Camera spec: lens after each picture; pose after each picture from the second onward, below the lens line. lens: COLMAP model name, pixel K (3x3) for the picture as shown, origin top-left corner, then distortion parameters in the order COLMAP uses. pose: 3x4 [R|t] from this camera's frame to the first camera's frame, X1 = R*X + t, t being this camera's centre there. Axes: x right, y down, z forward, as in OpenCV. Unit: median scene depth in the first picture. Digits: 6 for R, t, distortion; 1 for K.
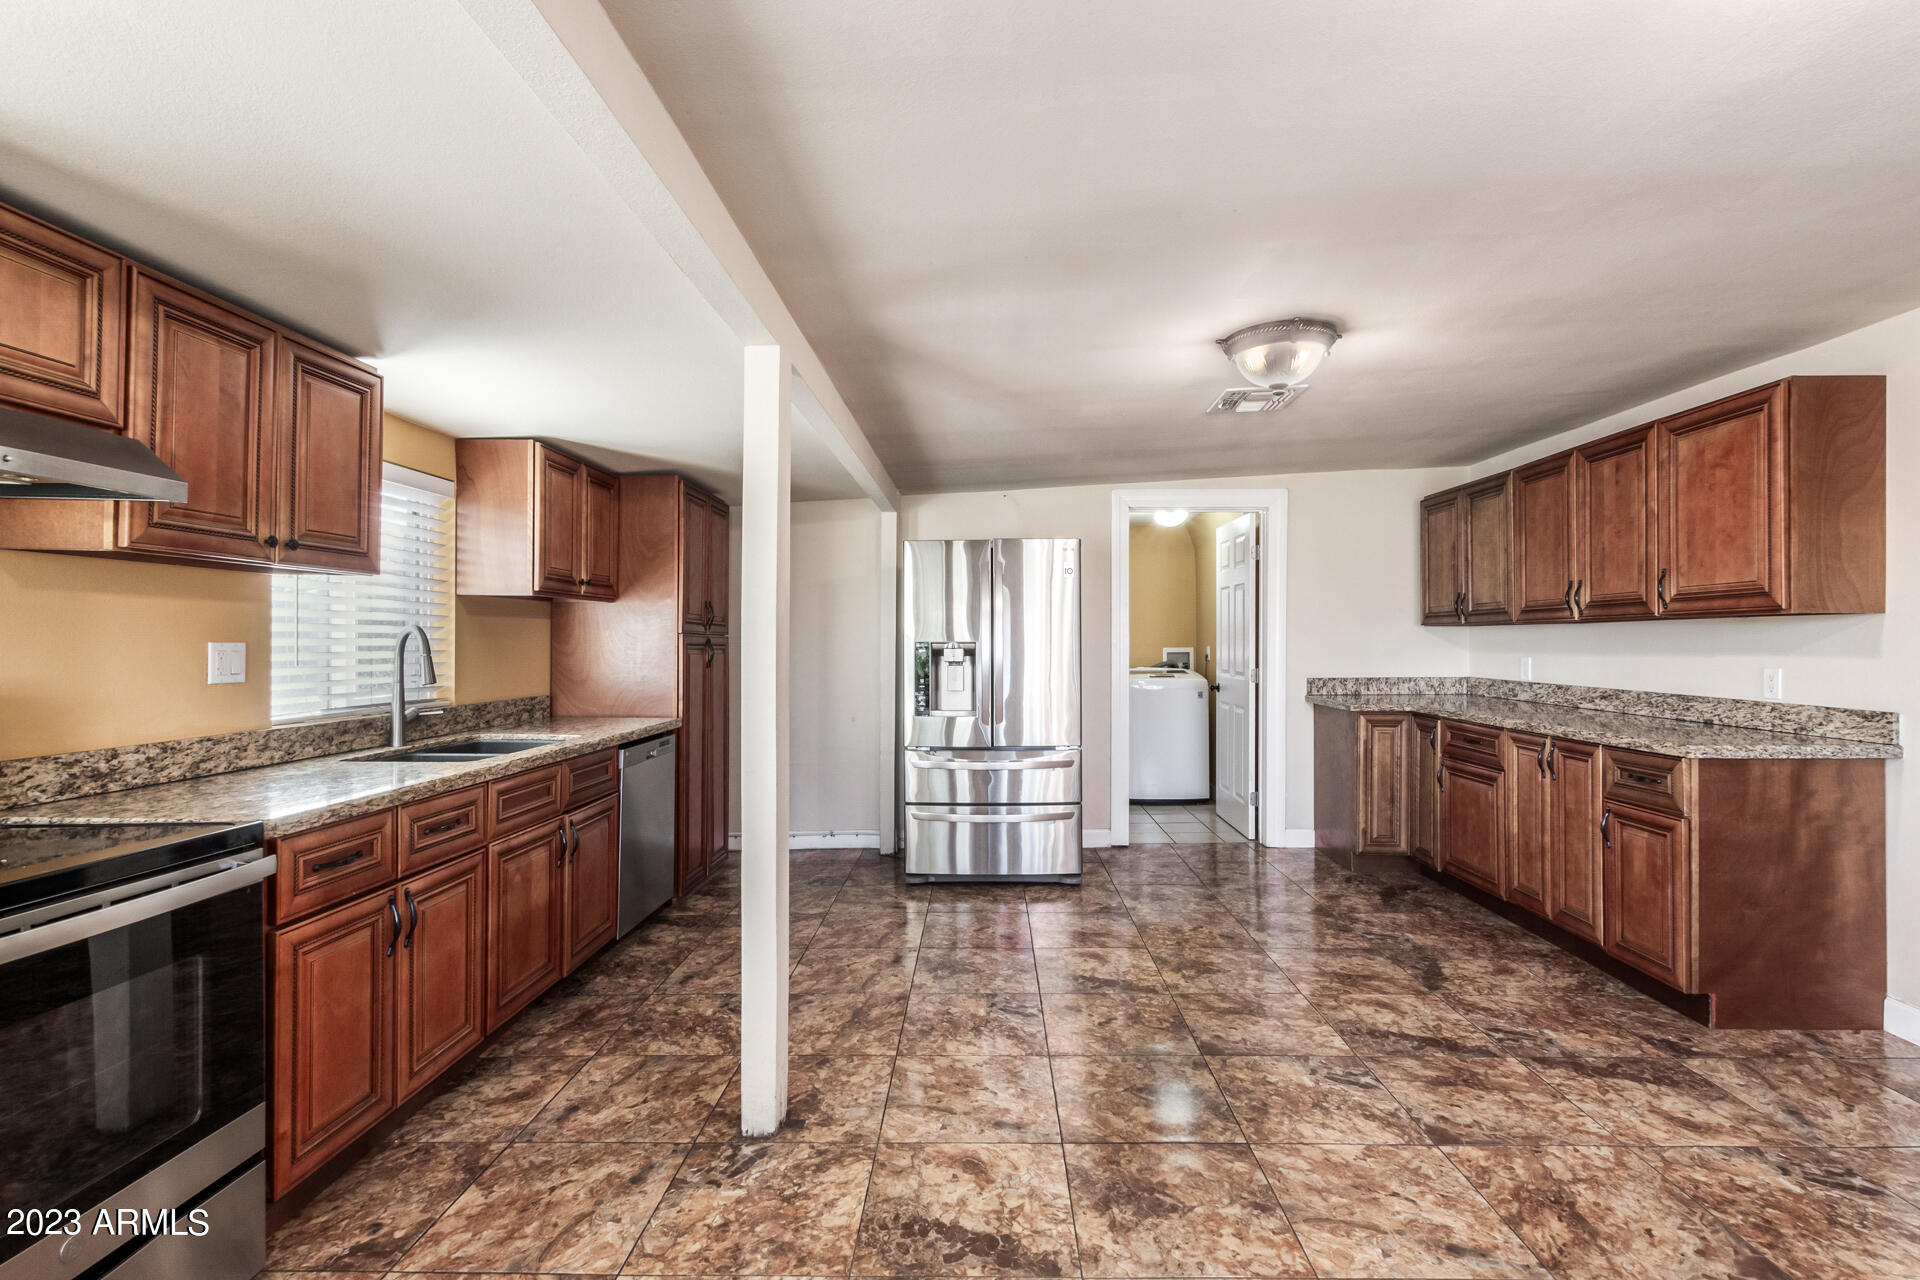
lens RADIAL K [[888.9, 0, 961.7], [0, 888.9, 638.5], [0, 0, 1]] dist [0.003336, -0.000622]
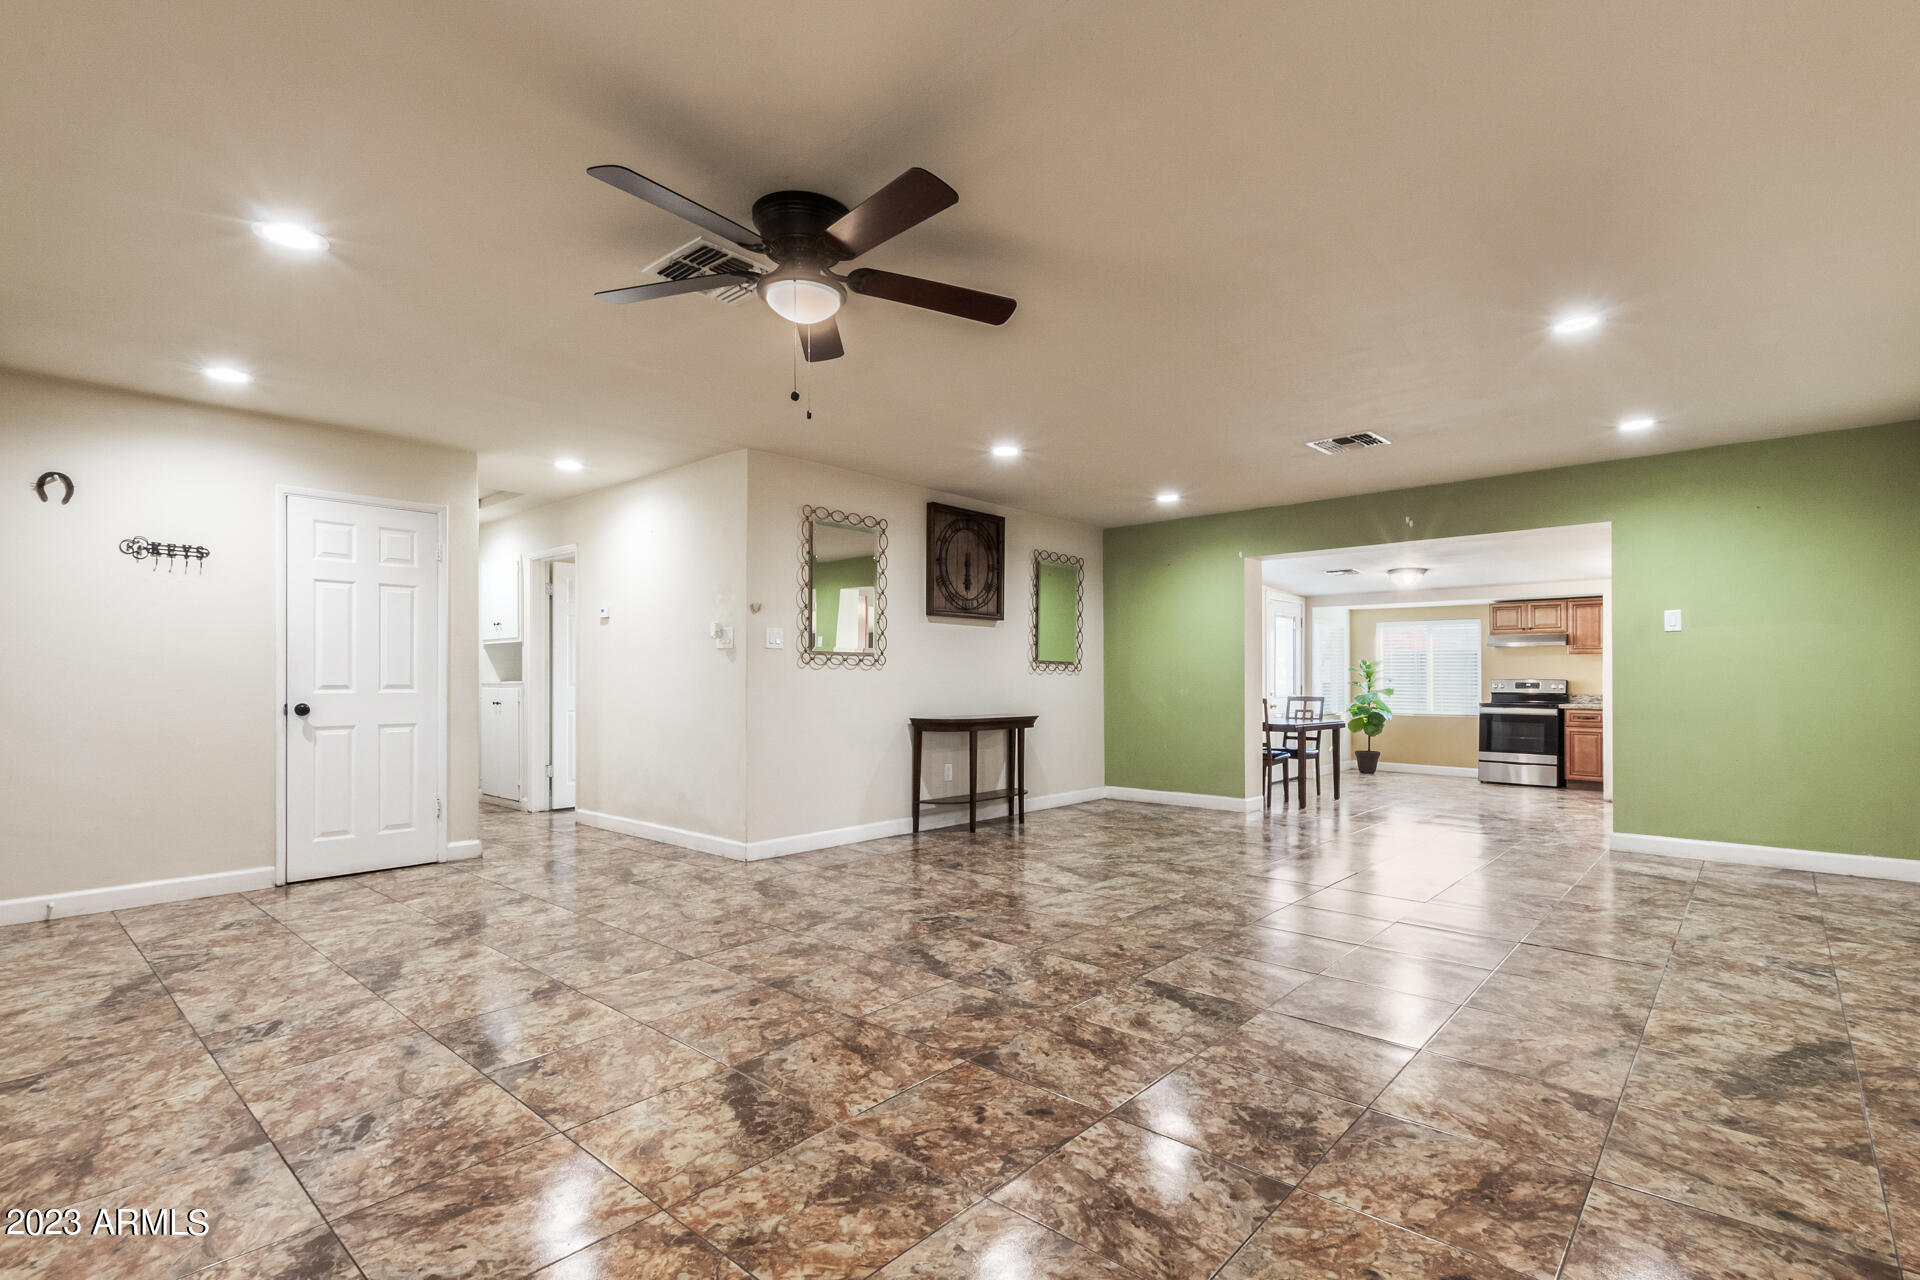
lens RADIAL K [[888.9, 0, 964.7], [0, 888.9, 673.6], [0, 0, 1]] dist [0.003336, -0.000622]
pose [[-0.651547, -0.005590, -0.758587, 3.867421], [0.000255, 0.999971, -0.007588, 0.039600], [0.758608, -0.005137, -0.651527, 1.224491]]
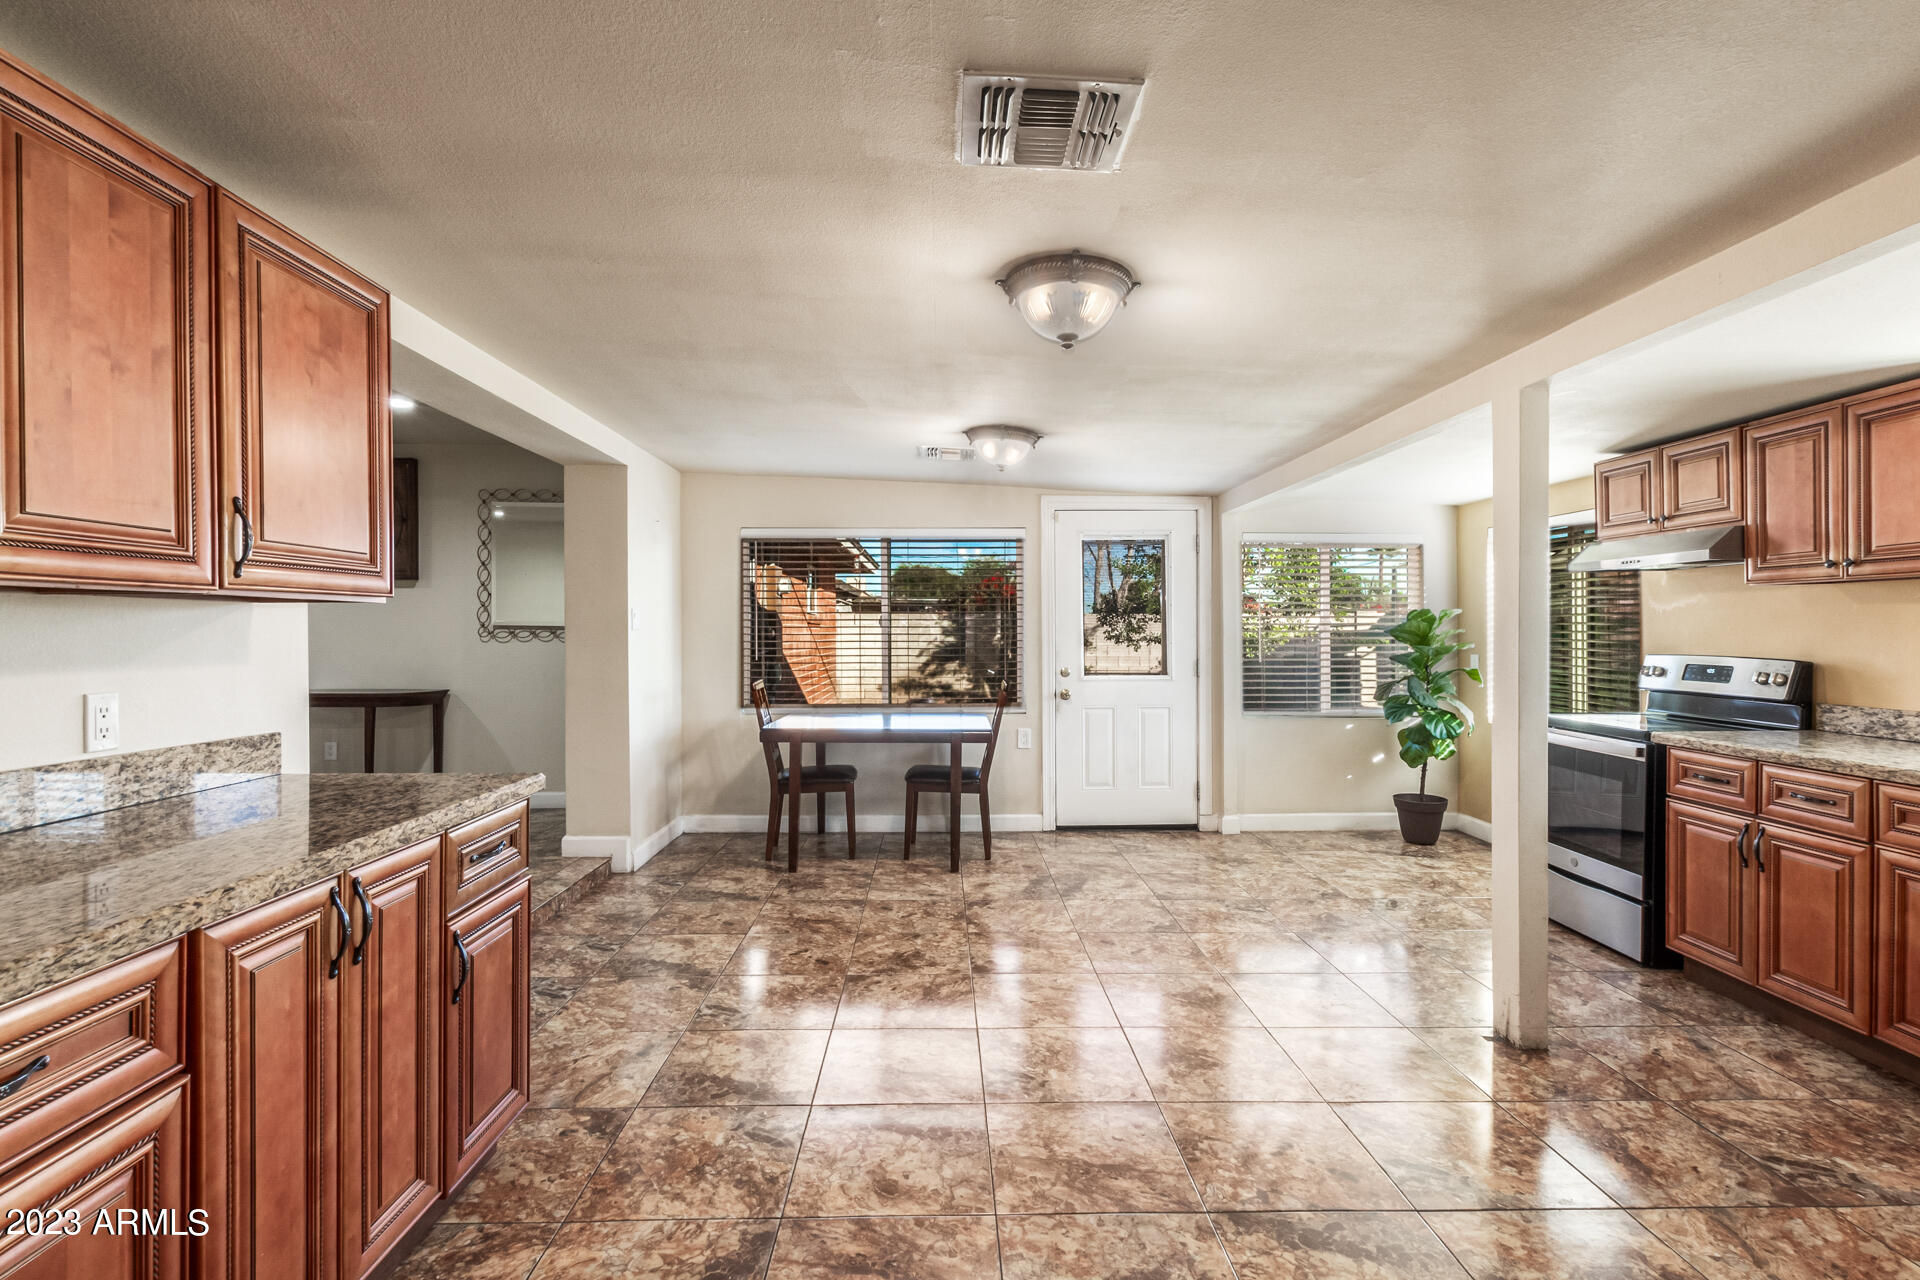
lens RADIAL K [[888.9, 0, 965.0], [0, 888.9, 633.8], [0, 0, 1]] dist [0.003336, -0.000622]
pose [[-0.998682, 0.000827, -0.051319, 0.521211], [0.000797, 1.000000, 0.000592, -0.002308], [0.051320, 0.000550, -0.998682, 1.929393]]
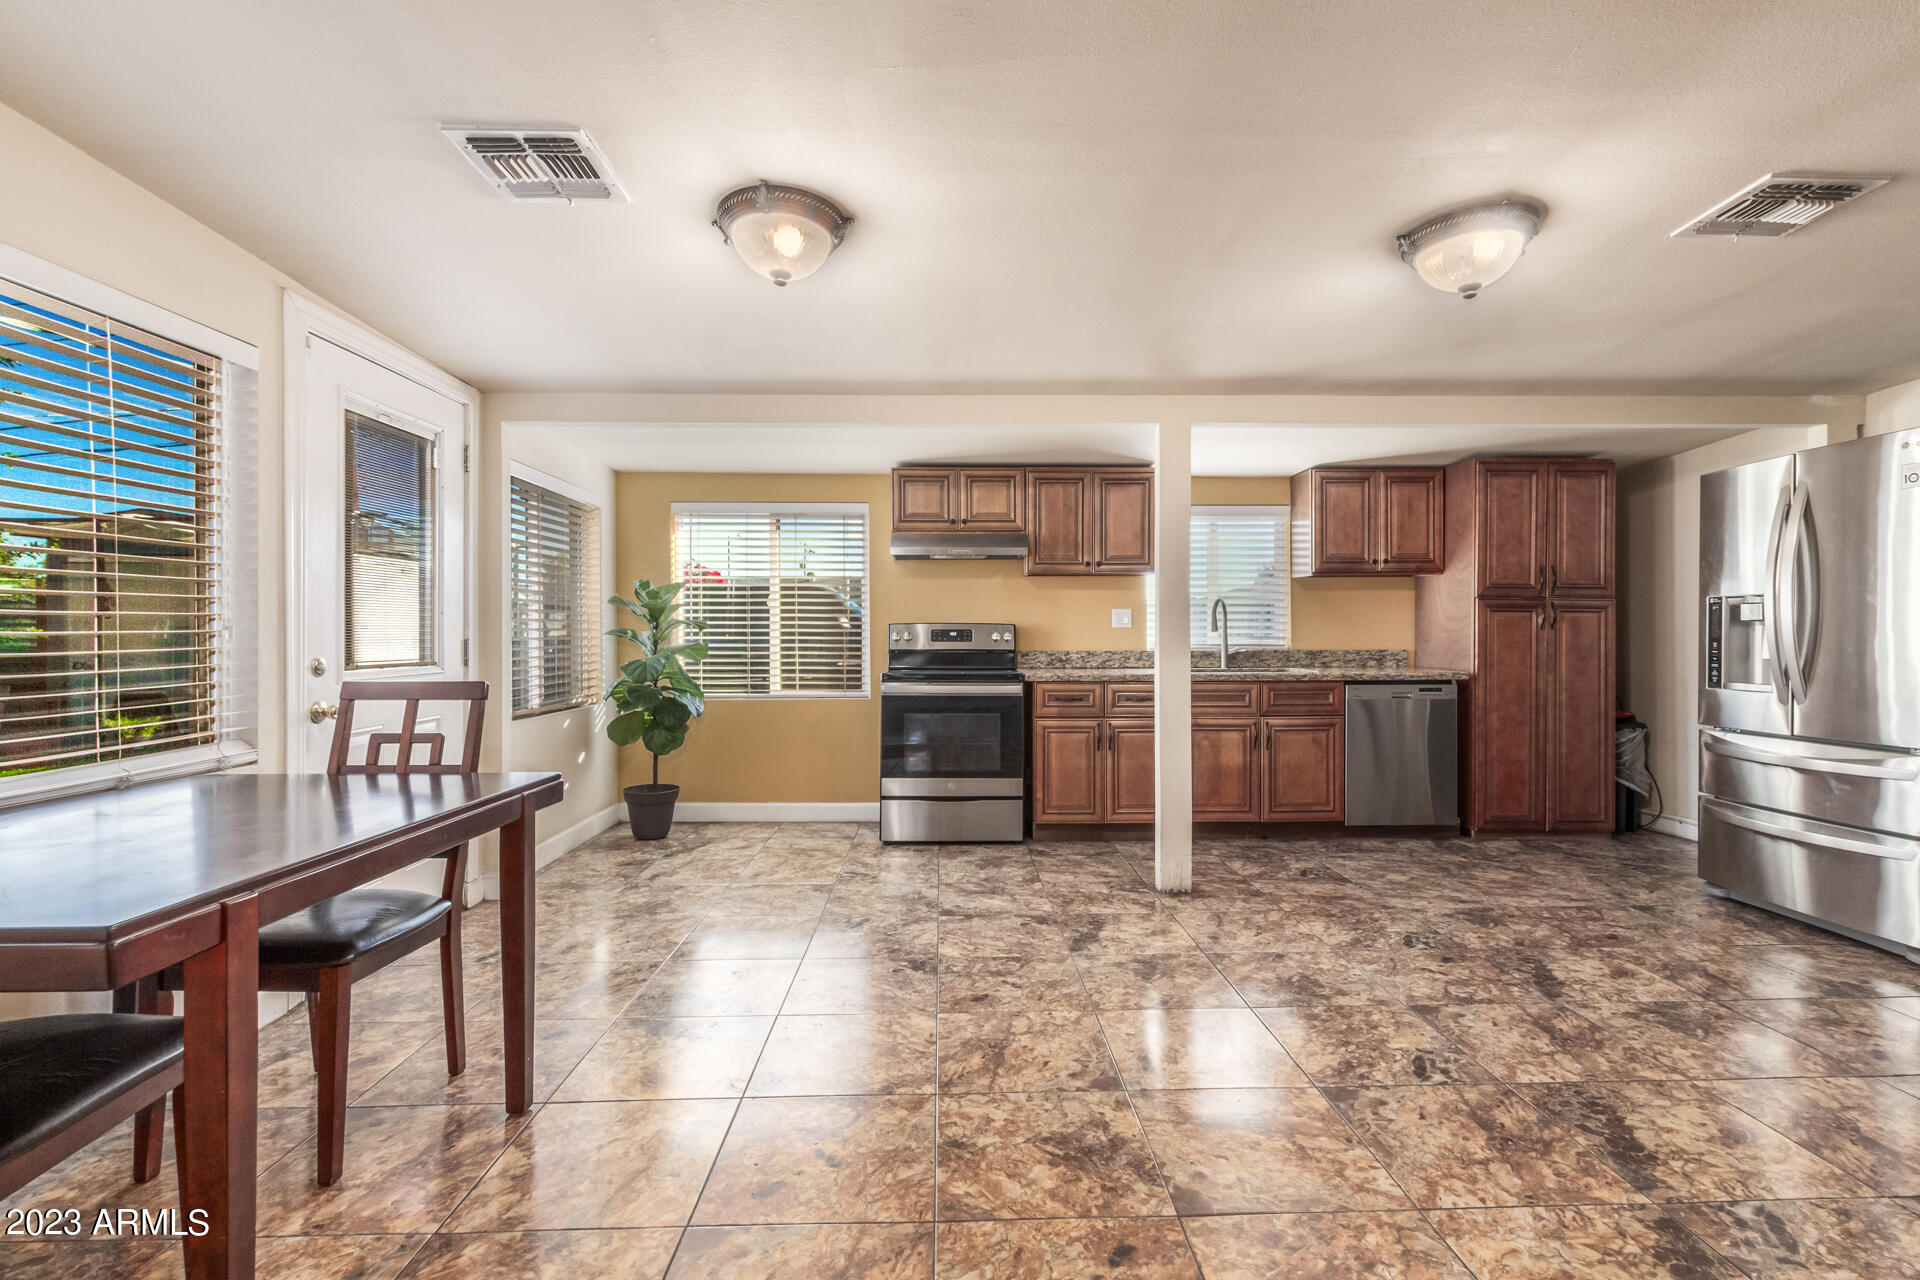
lens RADIAL K [[888.9, 0, 957.4], [0, 888.9, 631.0], [0, 0, 1]] dist [0.003336, -0.000622]
pose [[0.038577, -0.001196, -0.999255, 1.266286], [0.004984, 0.999987, -0.001004, 0.055122], [0.999243, -0.004941, 0.038583, 0.481211]]
